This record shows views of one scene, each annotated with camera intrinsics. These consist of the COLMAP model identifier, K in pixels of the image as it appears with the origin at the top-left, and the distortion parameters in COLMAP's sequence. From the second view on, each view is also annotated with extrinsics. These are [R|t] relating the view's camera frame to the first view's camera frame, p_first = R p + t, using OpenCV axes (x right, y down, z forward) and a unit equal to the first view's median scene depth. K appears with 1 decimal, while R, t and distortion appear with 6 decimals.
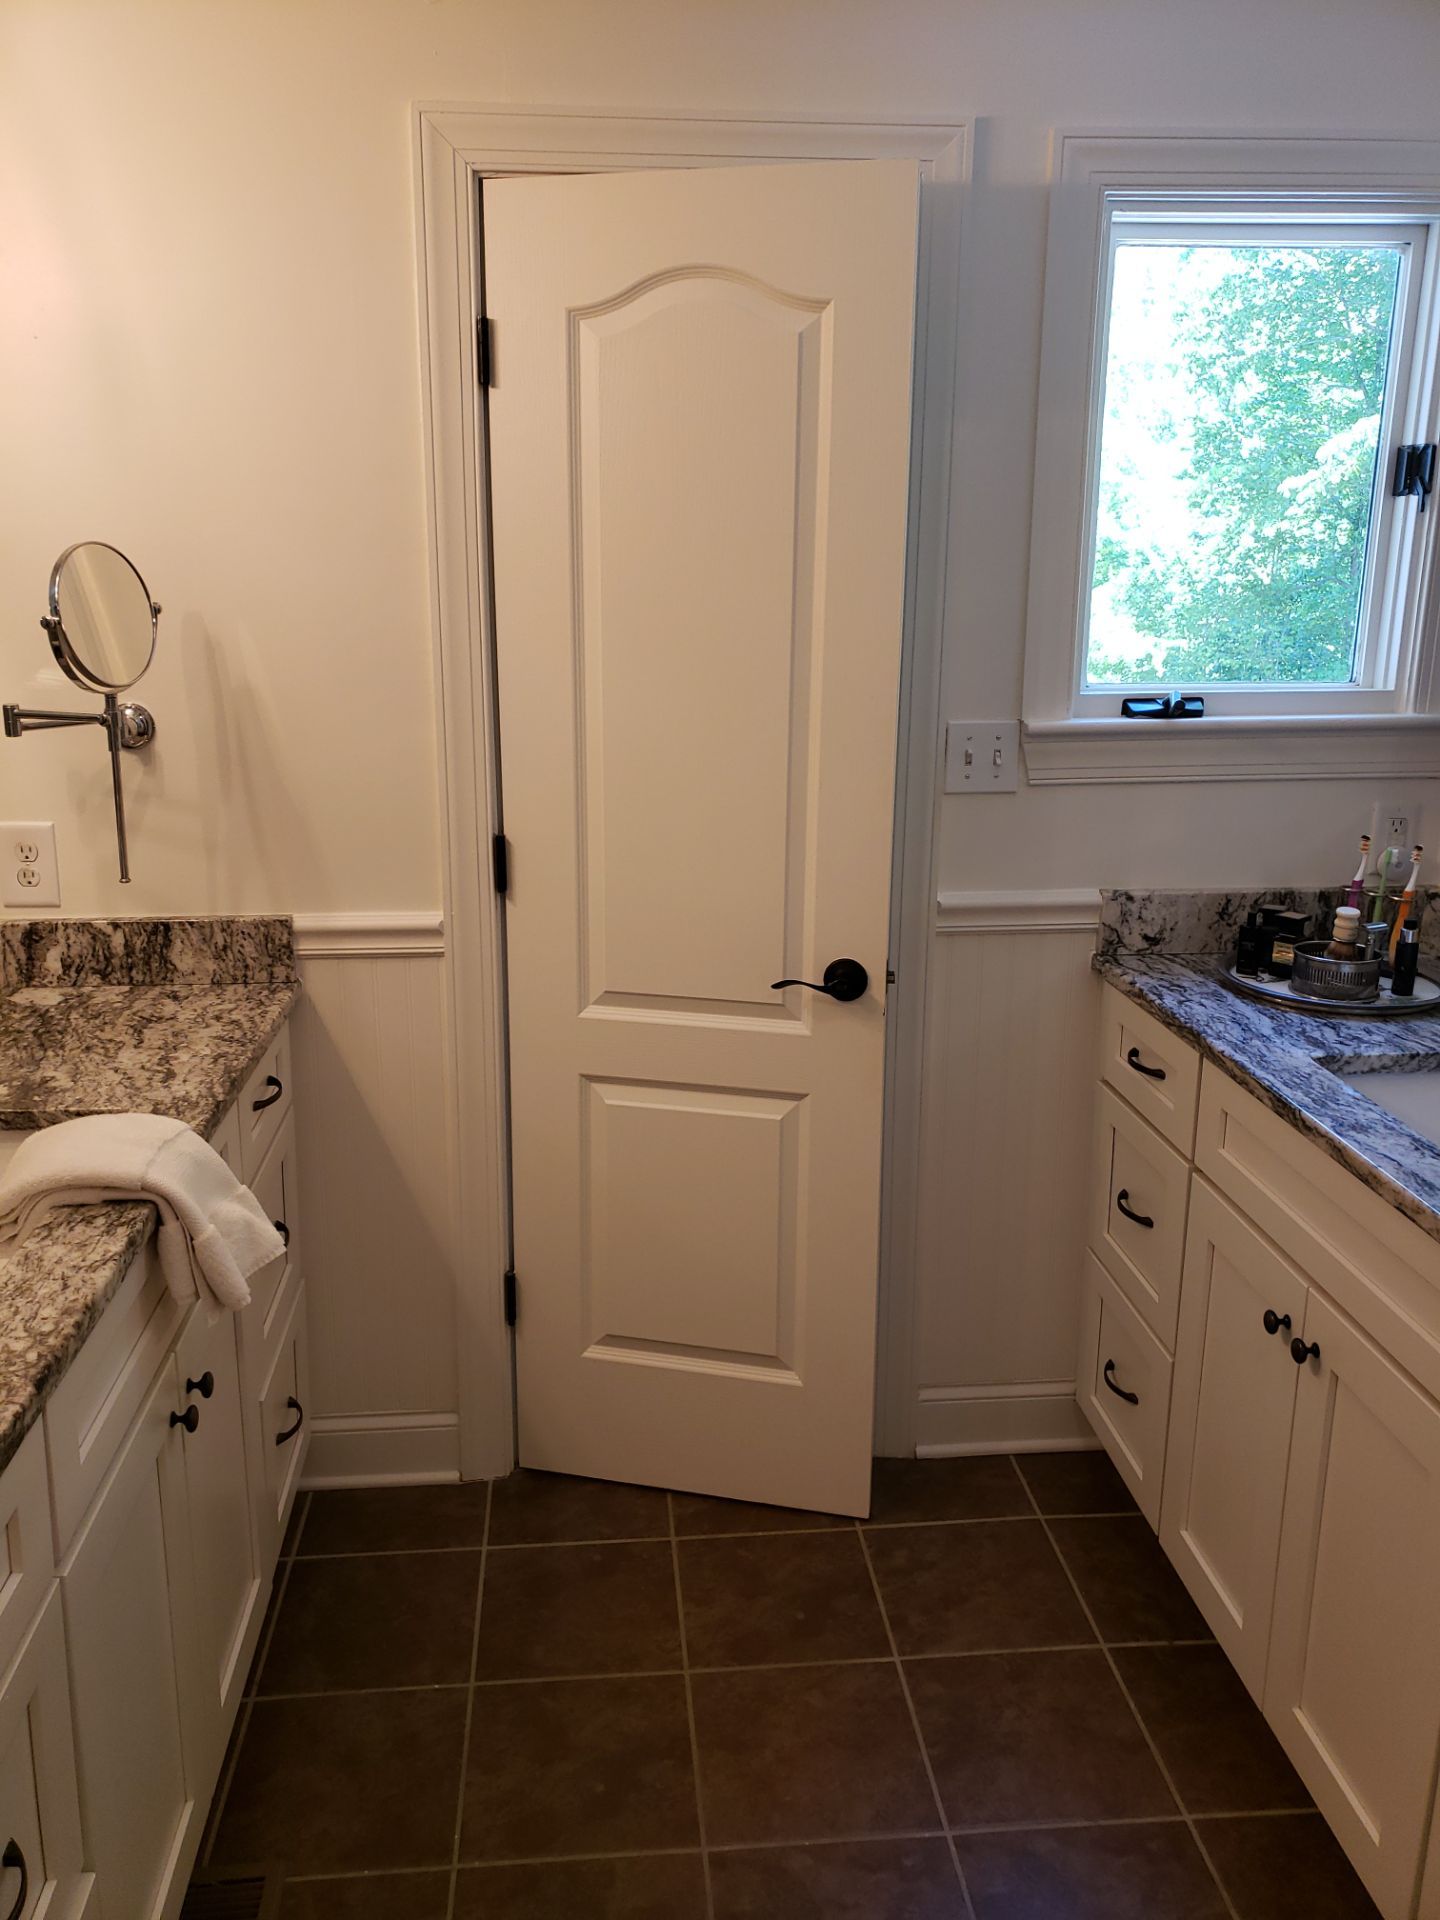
lens RADIAL K [[1470.5, 0, 720.0], [0, 1470.5, 960.0], [0, 0, 1]] dist [0.052088, -0.110101]
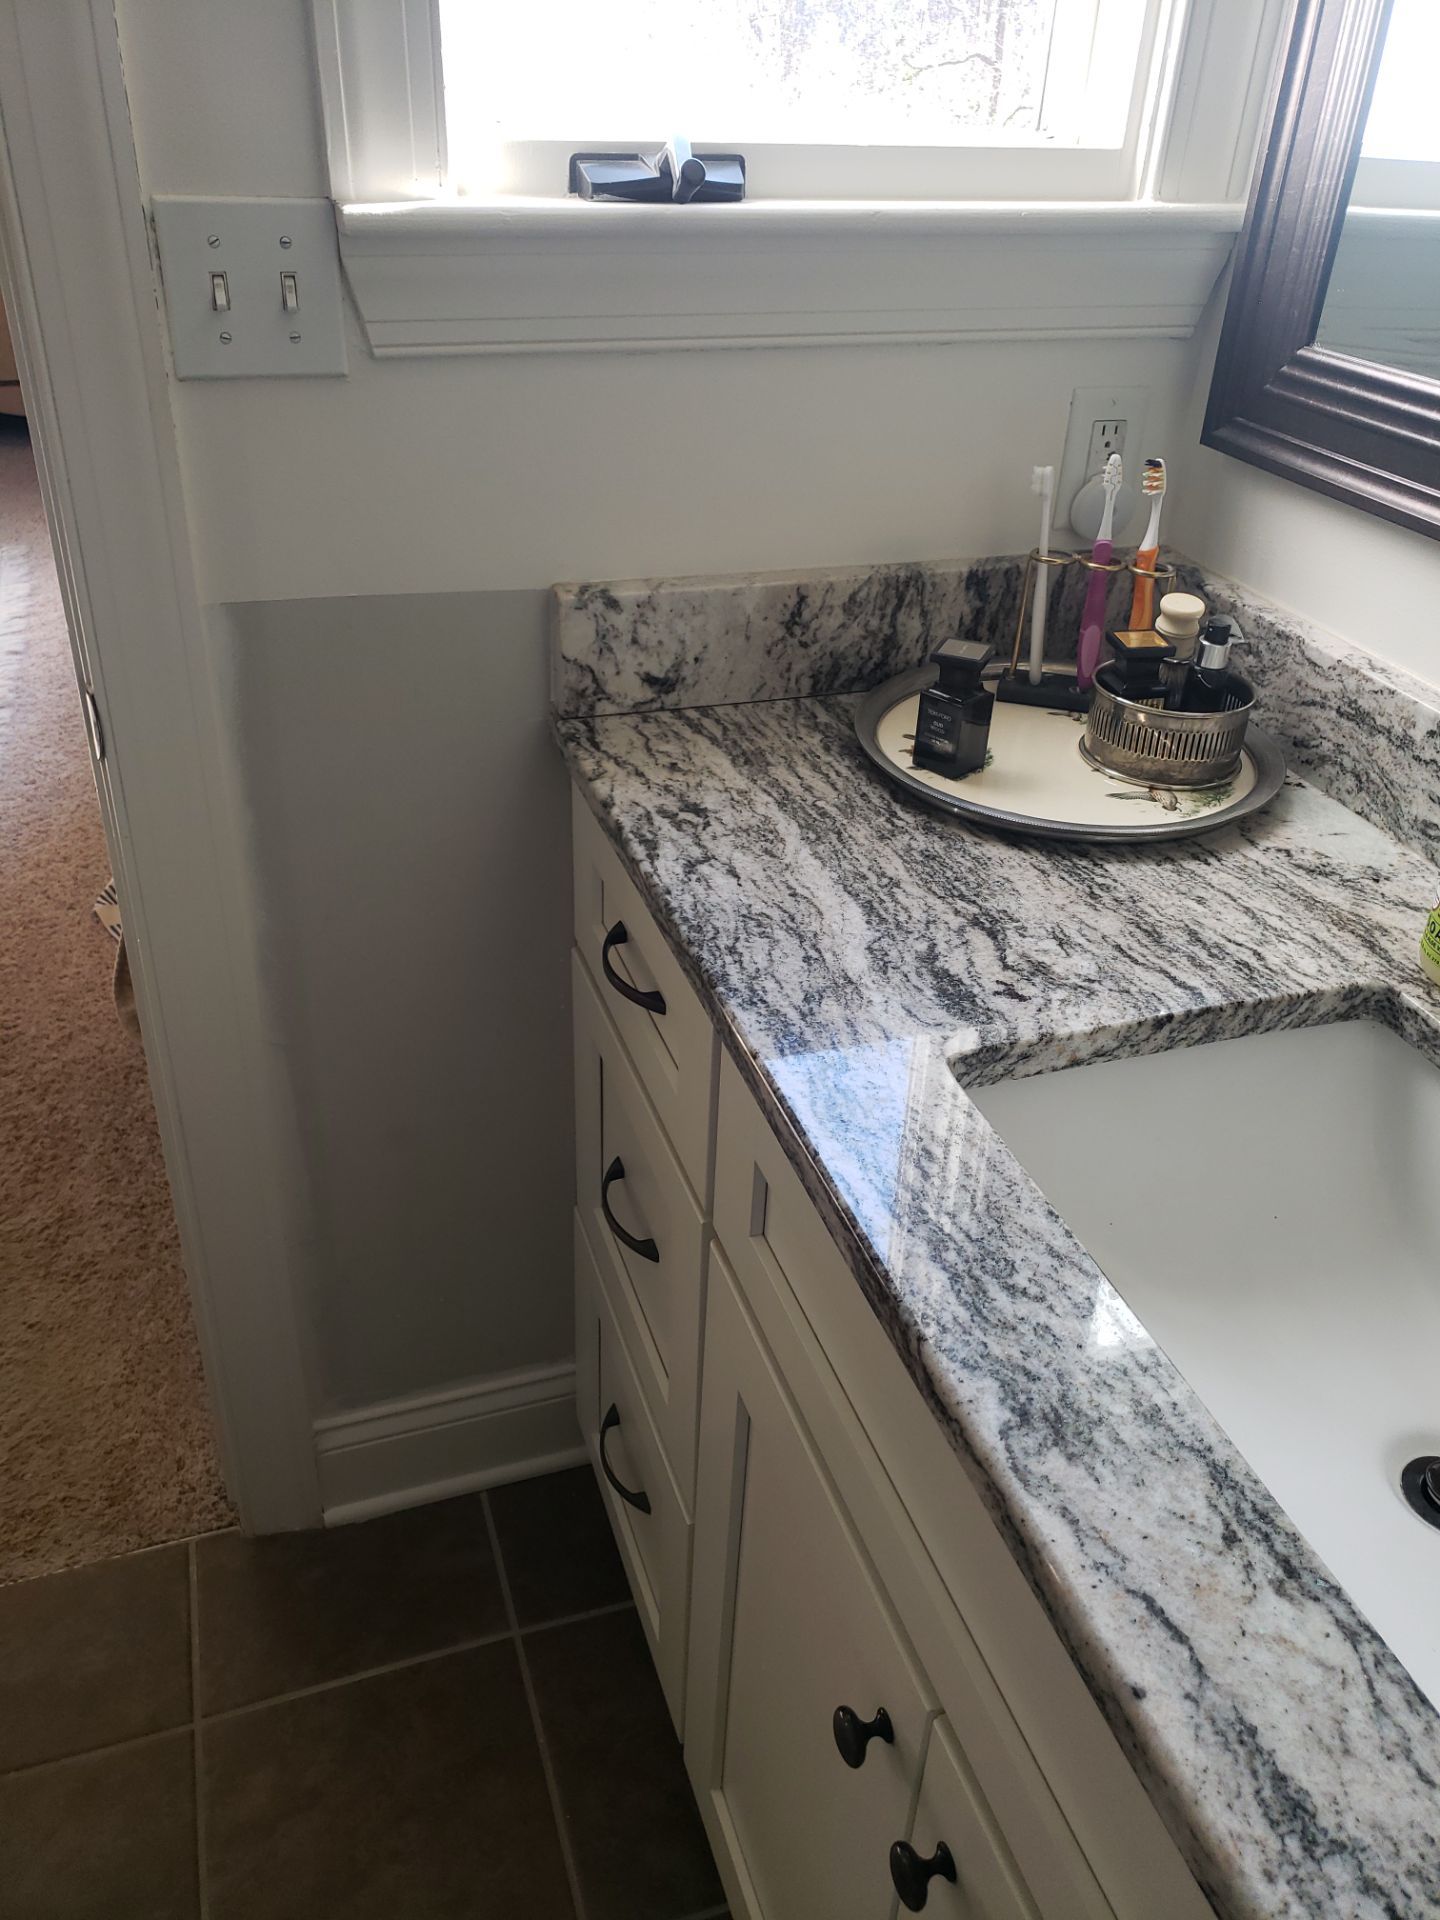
lens RADIAL K [[1470.5, 0, 720.0], [0, 1470.5, 960.0], [0, 0, 1]] dist [0.052088, -0.110101]
pose [[0.971679, -0.093450, 0.217040, 0.225616], [0.025939, 0.955111, 0.295109, -0.084818], [-0.234875, -0.281122, 0.930486, 0.575343]]
